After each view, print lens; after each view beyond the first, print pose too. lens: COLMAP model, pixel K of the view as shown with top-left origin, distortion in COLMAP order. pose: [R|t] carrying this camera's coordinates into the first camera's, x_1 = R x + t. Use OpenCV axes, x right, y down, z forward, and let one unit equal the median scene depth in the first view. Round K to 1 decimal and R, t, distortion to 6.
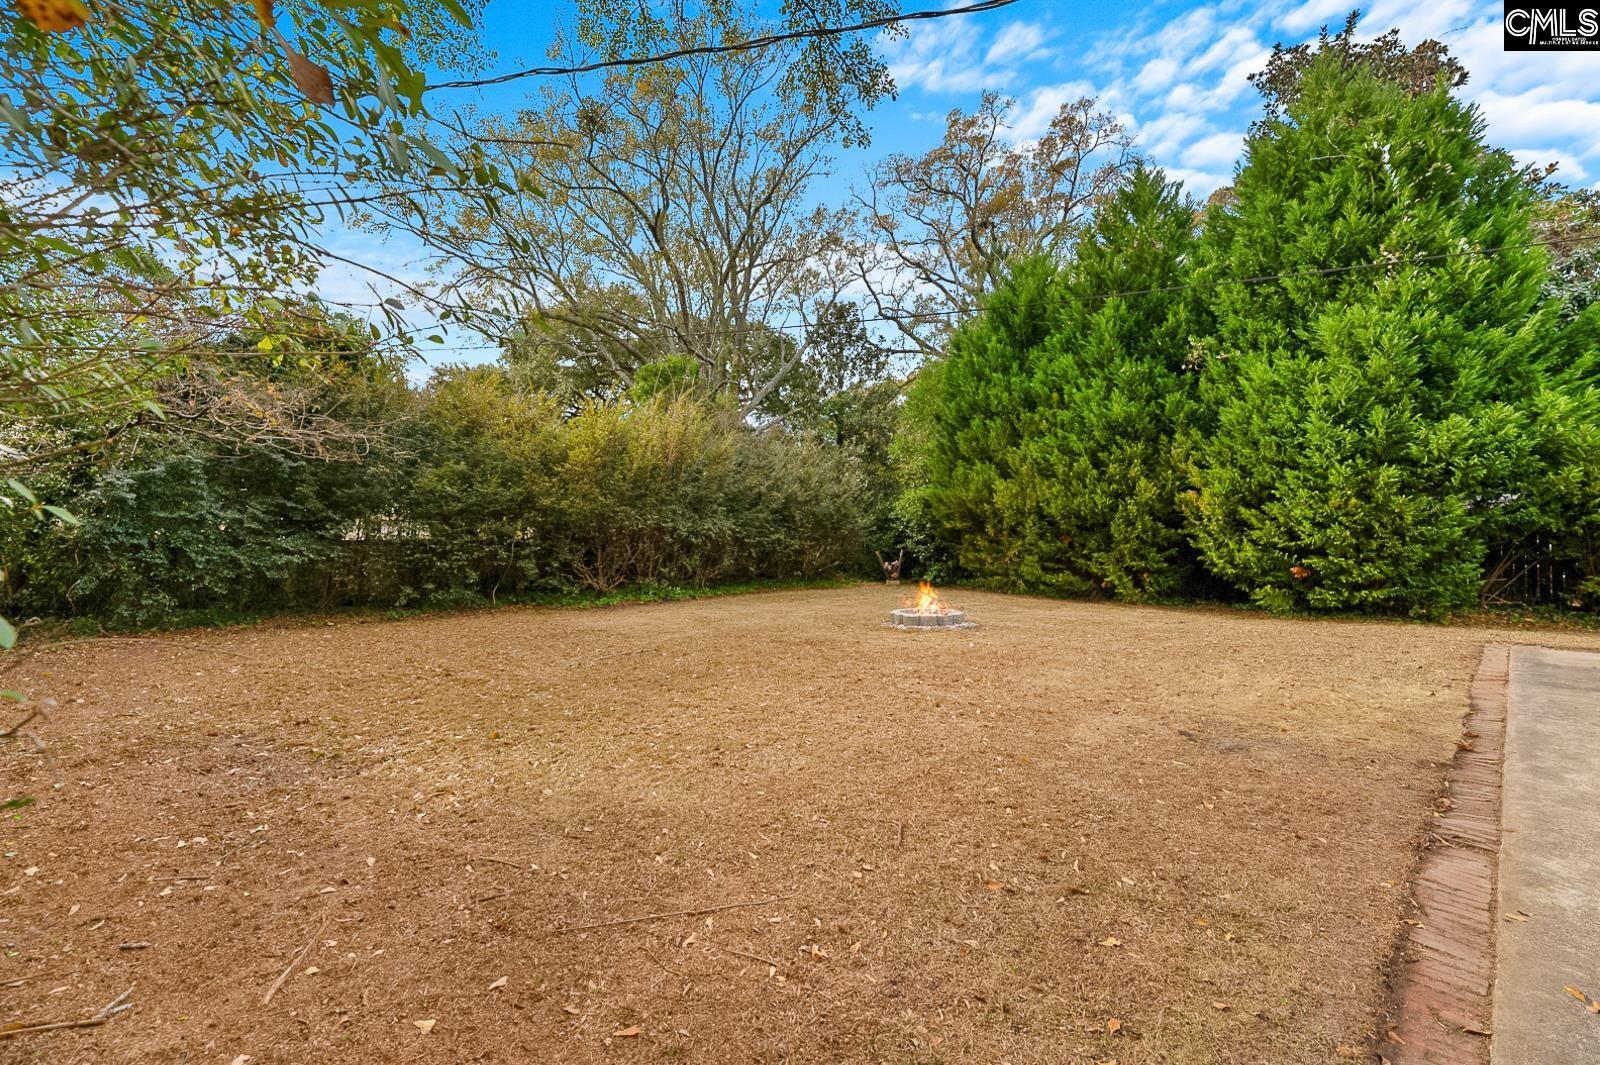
lens RADIAL K [[664.0, 0, 800.0], [0, 664.0, 532.5], [0, 0, 1]] dist [-0.000109, -0.000129]
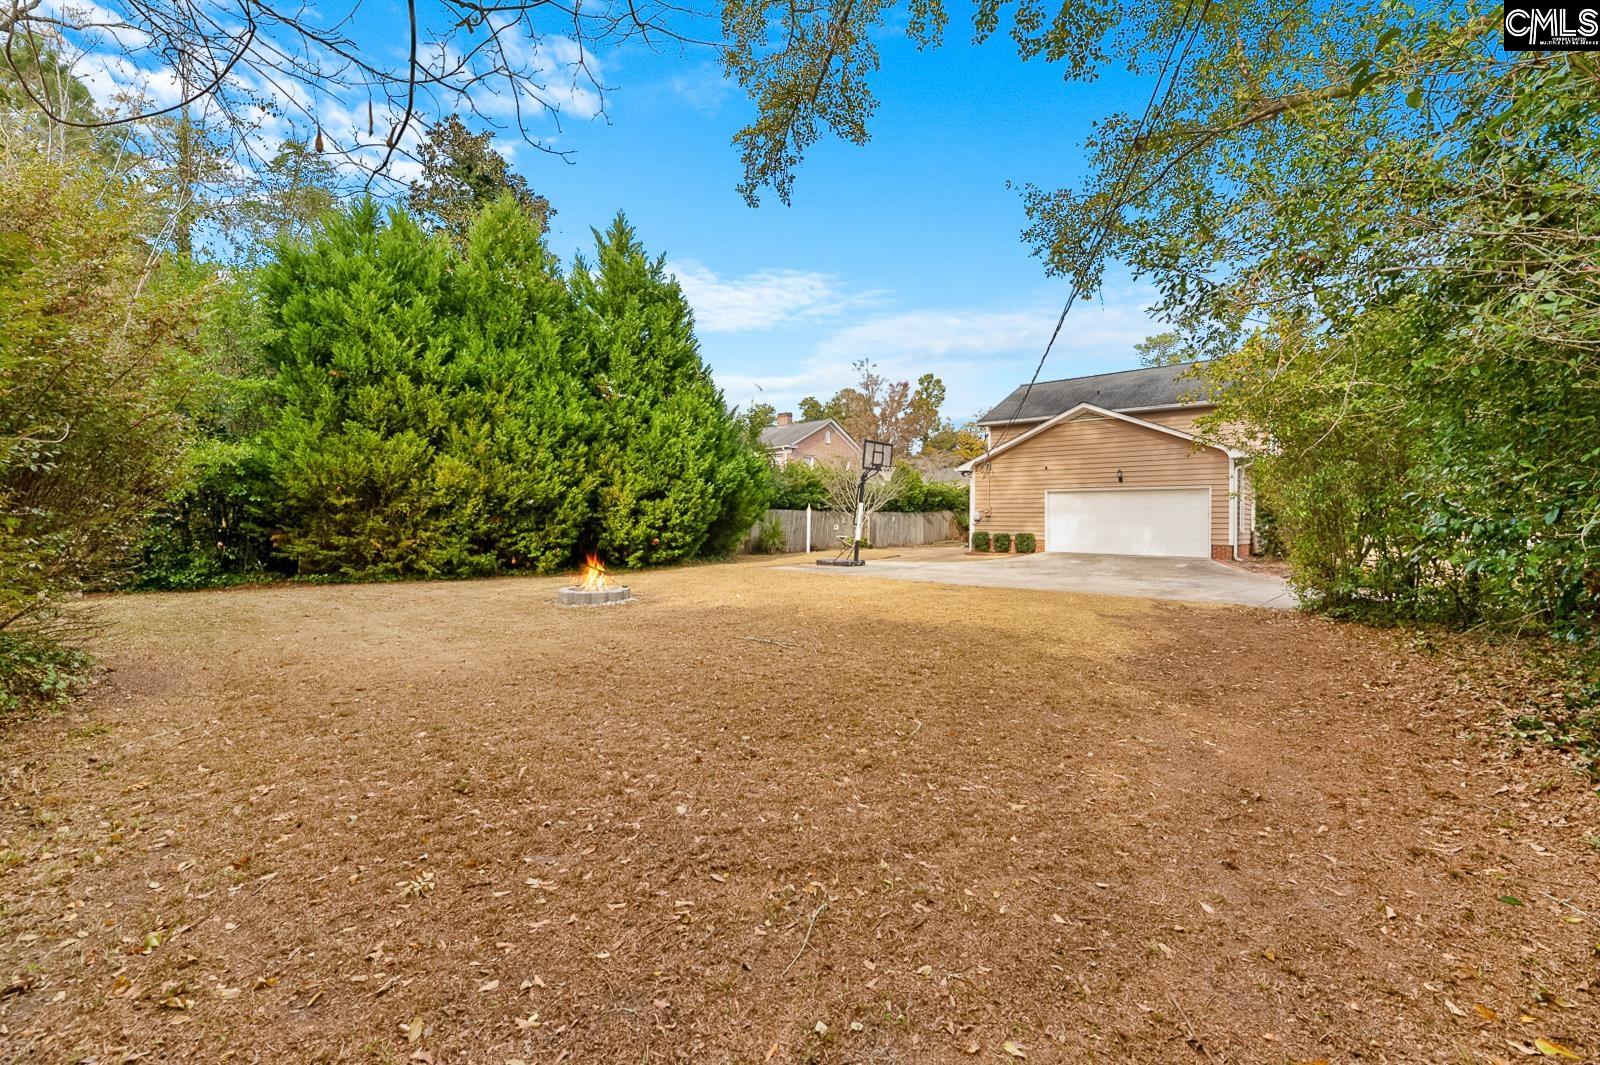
lens RADIAL K [[664.0, 0, 800.0], [0, 664.0, 532.5], [0, 0, 1]] dist [-0.000109, -0.000129]
pose [[-0.098566, -0.017343, 0.994979, -0.801045], [-0.015677, 0.999751, 0.015873, 0.005639], [-0.995007, -0.014033, -0.098813, 0.711226]]
